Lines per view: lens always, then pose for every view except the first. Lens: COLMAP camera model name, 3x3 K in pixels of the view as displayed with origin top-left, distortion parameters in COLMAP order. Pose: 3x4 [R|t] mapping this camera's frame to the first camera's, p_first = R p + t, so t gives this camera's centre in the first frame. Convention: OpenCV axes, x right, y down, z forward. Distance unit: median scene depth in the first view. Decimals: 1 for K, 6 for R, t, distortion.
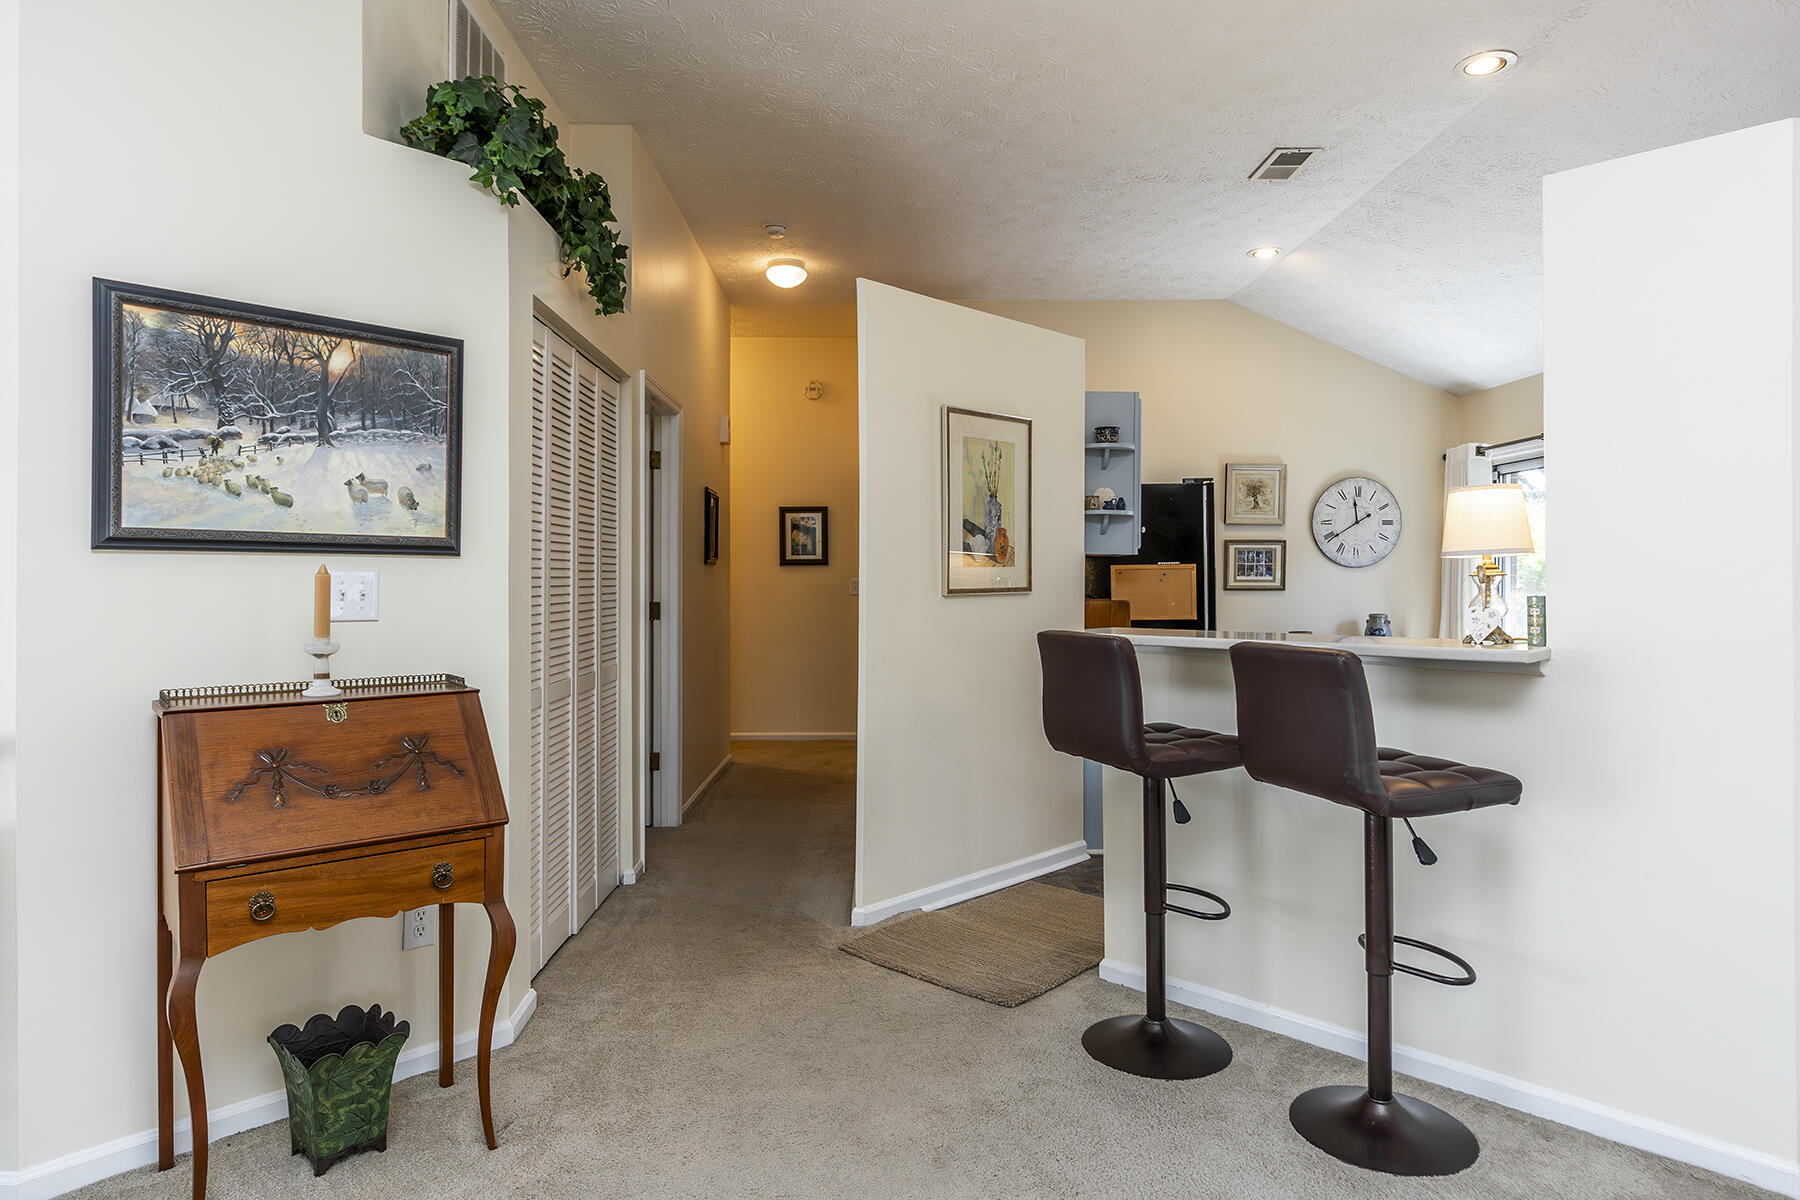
lens RADIAL K [[1032.7, 0, 900.8], [0, 1032.7, 584.9], [0, 0, 1]] dist [-0.003947, -0.000371]
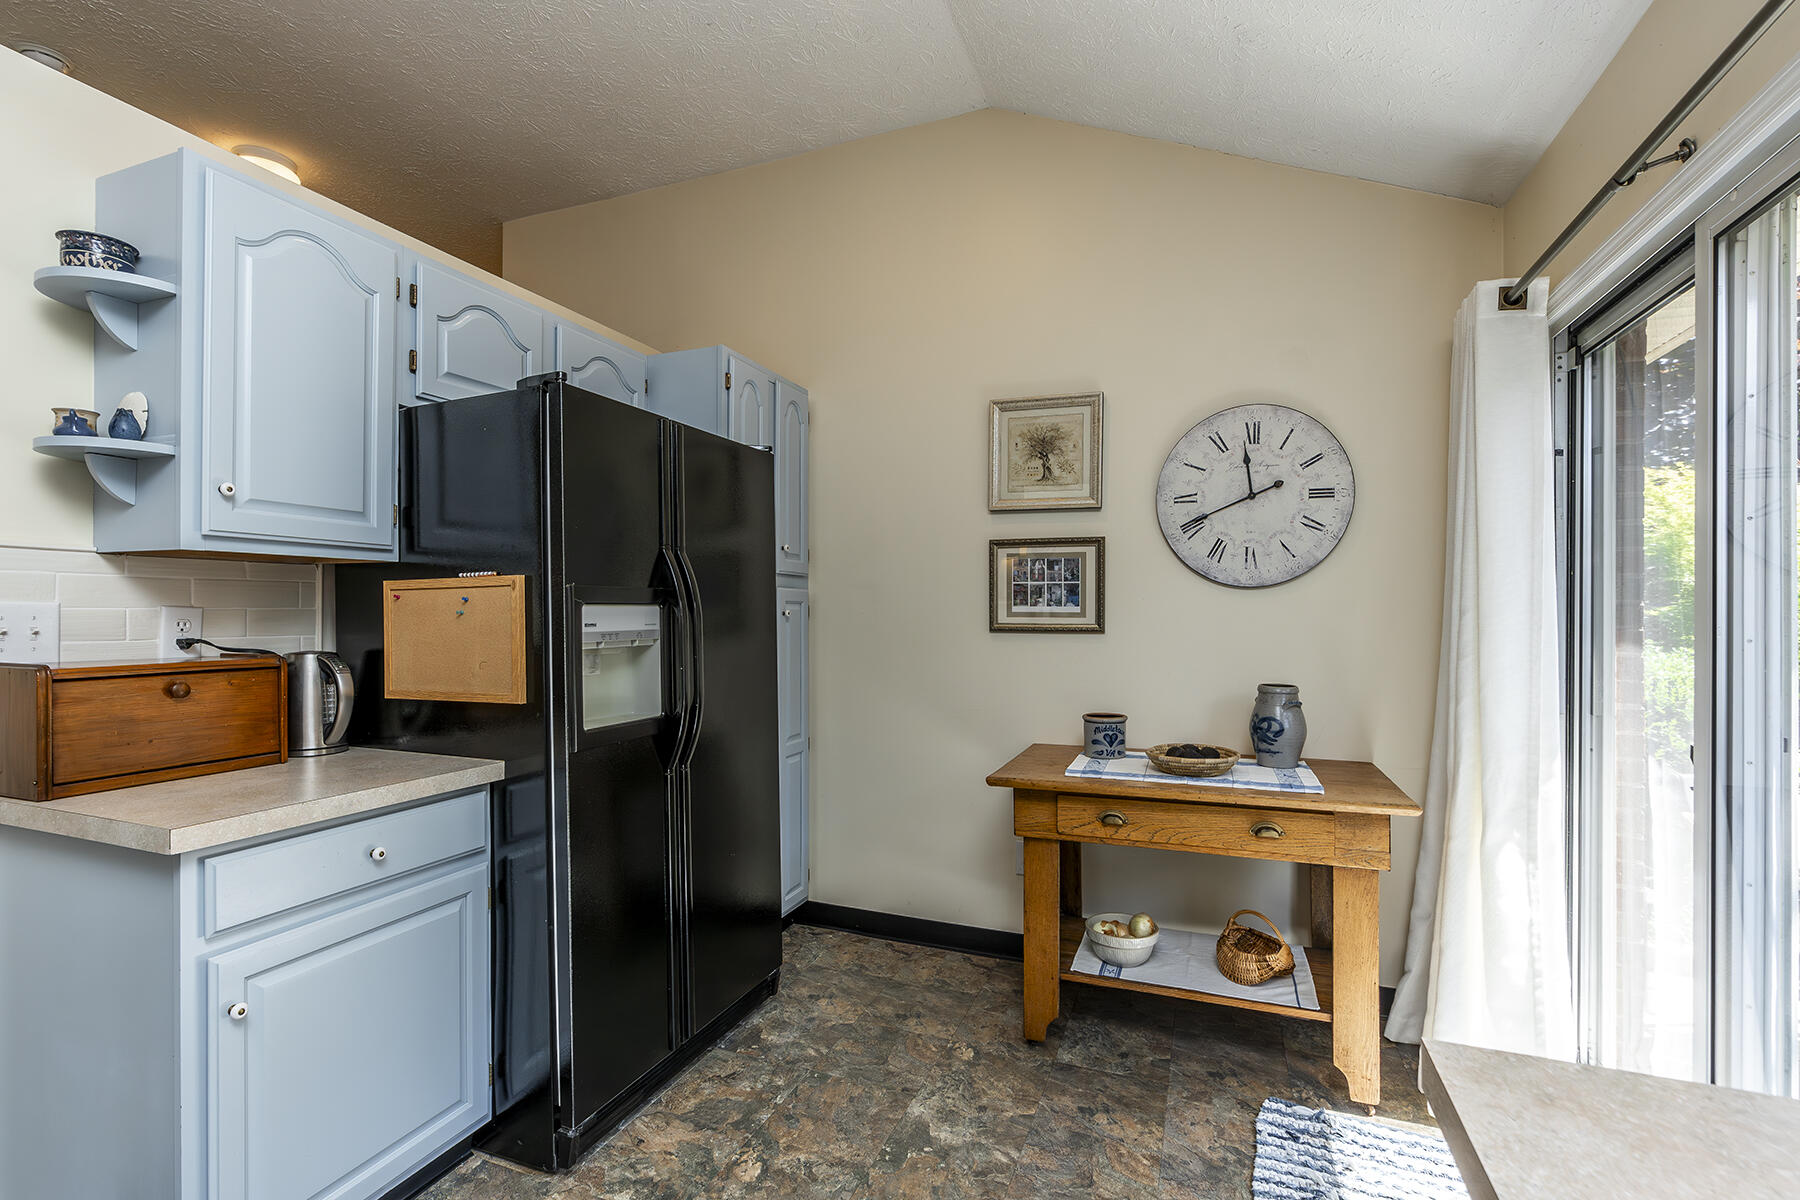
lens RADIAL K [[832.0, 0, 893.3], [0, 832.0, 612.0], [0, 0, 1]] dist [-0.001576, -0.000156]
pose [[0.922180, 0.001164, -0.386758, 0.356735], [-0.003413, 0.999981, -0.005130, -0.002204], [0.386745, 0.006051, 0.922167, 0.463275]]
